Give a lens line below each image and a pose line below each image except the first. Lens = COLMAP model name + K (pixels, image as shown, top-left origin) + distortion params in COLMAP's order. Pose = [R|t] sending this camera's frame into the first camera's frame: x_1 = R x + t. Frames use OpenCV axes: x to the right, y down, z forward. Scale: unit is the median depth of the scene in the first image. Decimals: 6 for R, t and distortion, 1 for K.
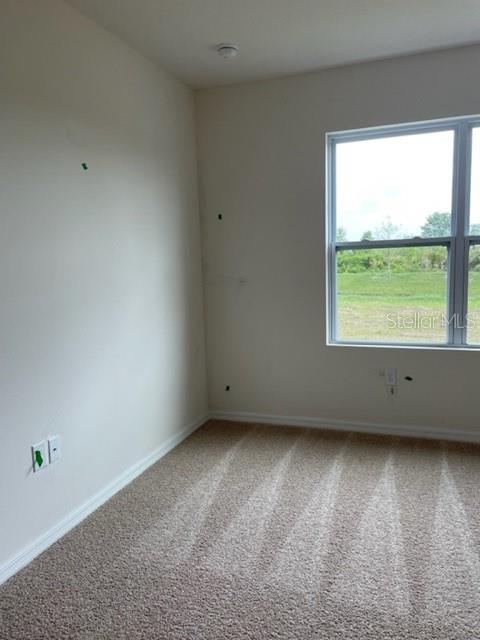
lens RADIAL K [[484.0, 0, 252.4], [0, 484.0, 320.7], [0, 0, 1]] dist [0.090733, -0.116771]
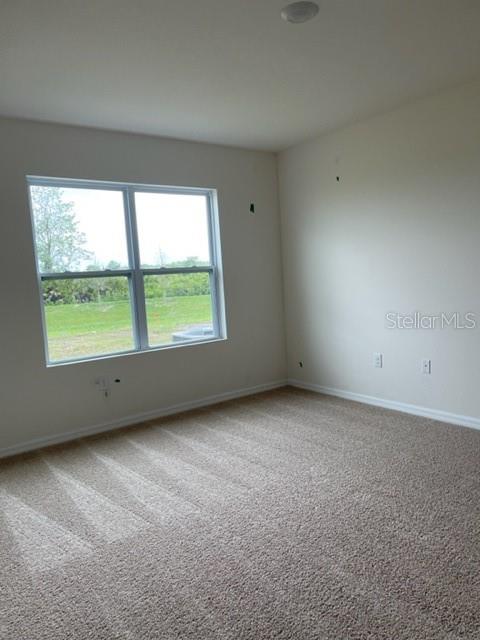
lens RADIAL K [[484.0, 0, 252.4], [0, 484.0, 320.7], [0, 0, 1]] dist [0.090733, -0.116771]
pose [[0.546631, -0.081471, 0.833401, -0.546591], [0.147129, 0.989117, 0.000191, 0.017580], [-0.824347, 0.122513, 0.552669, 0.003027]]
